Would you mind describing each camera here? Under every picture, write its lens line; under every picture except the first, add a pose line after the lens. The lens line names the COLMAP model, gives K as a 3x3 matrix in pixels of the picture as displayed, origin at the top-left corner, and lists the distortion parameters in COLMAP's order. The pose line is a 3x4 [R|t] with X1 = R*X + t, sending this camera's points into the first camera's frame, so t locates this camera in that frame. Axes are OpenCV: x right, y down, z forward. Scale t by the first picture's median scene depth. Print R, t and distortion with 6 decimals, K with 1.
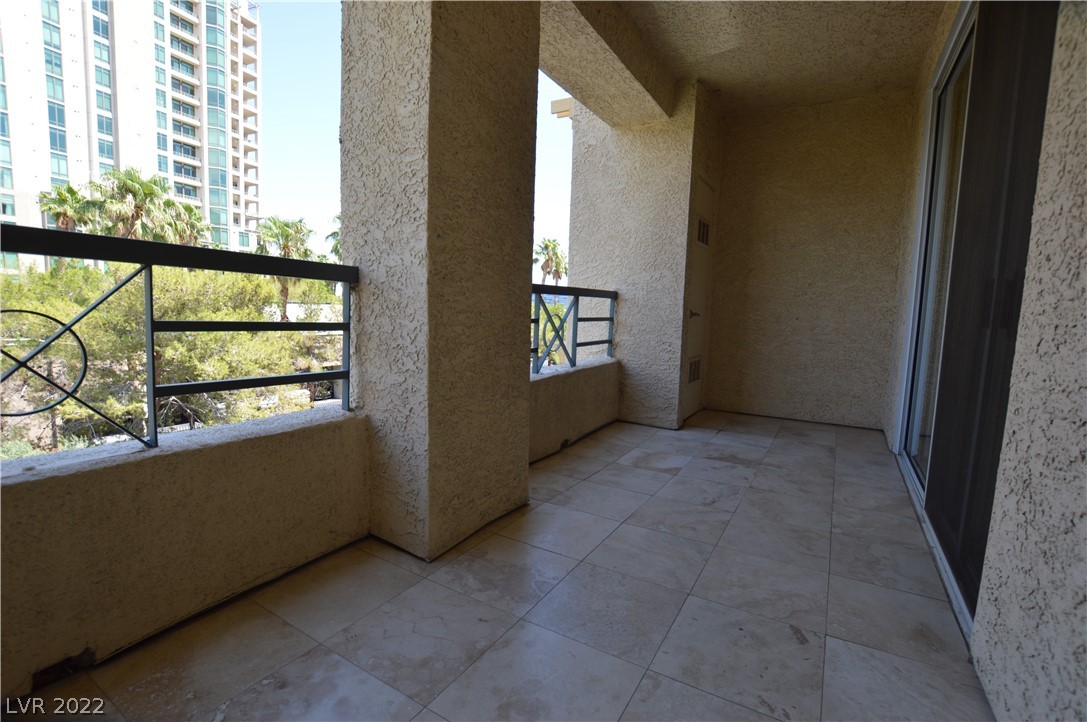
lens RADIAL K [[486.2, 0, 545.9], [0, 486.2, 359.2], [0, 0, 1]] dist [-0.033094, 0.004340]
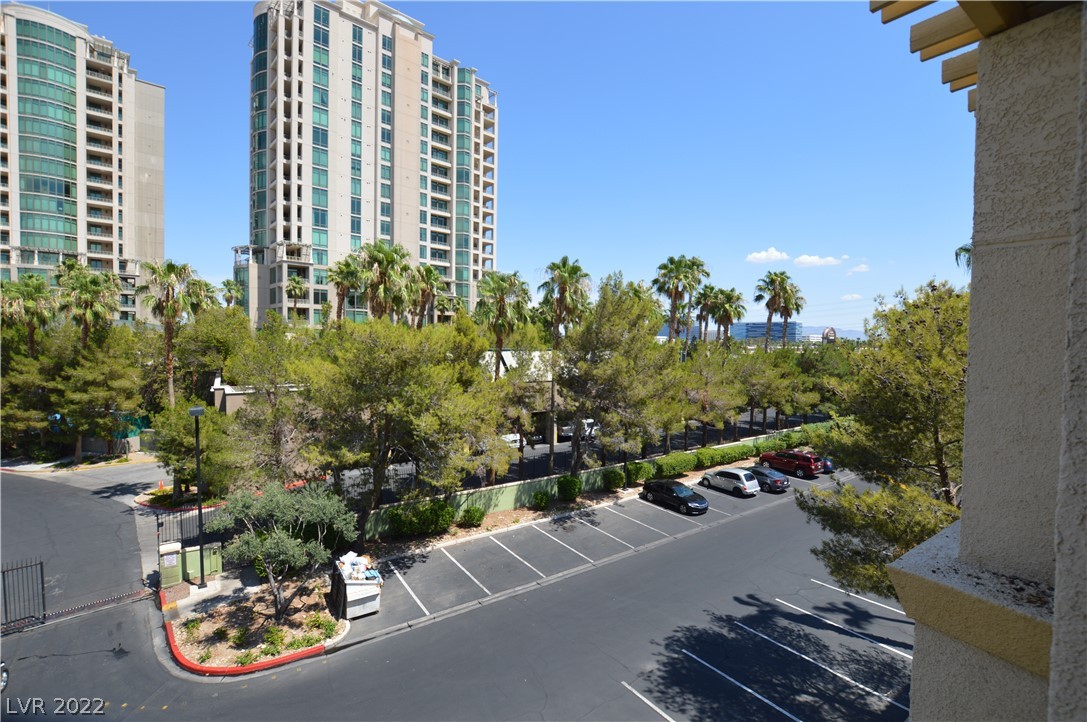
lens RADIAL K [[483.6, 0, 546.6], [0, 483.6, 359.9], [0, 0, 1]] dist [-0.030055, 0.001810]
pose [[0.908566, -0.006591, -0.417689, -0.152082], [-0.025465, 0.997142, -0.071127, -0.309179], [0.416964, 0.075260, 0.905802, 0.986088]]
